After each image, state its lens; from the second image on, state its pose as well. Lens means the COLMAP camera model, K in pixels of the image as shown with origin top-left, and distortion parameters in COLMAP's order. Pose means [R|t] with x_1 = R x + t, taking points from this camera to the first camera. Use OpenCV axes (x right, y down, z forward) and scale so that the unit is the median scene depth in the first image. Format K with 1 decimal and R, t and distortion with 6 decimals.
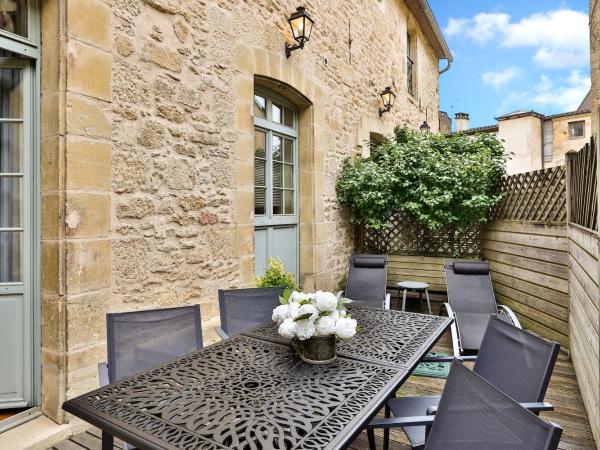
lens RADIAL K [[373.6, 0, 307.0], [0, 373.6, 211.5], [0, 0, 1]] dist [0.001130, 0.001077]
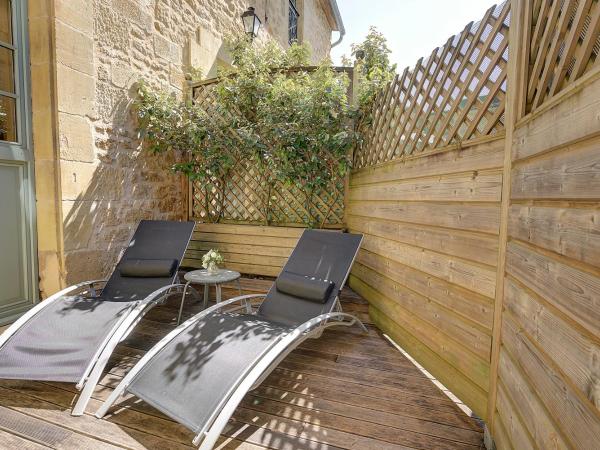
lens RADIAL K [[323.9, 0, 299.4], [0, 323.9, 225.4], [0, 0, 1]] dist [-0.000214, -0.000160]
pose [[0.974244, 0.003901, 0.225464, 0.270978], [-0.025904, 0.995167, 0.094715, 0.071338], [-0.224005, -0.098116, 0.969637, 0.479183]]
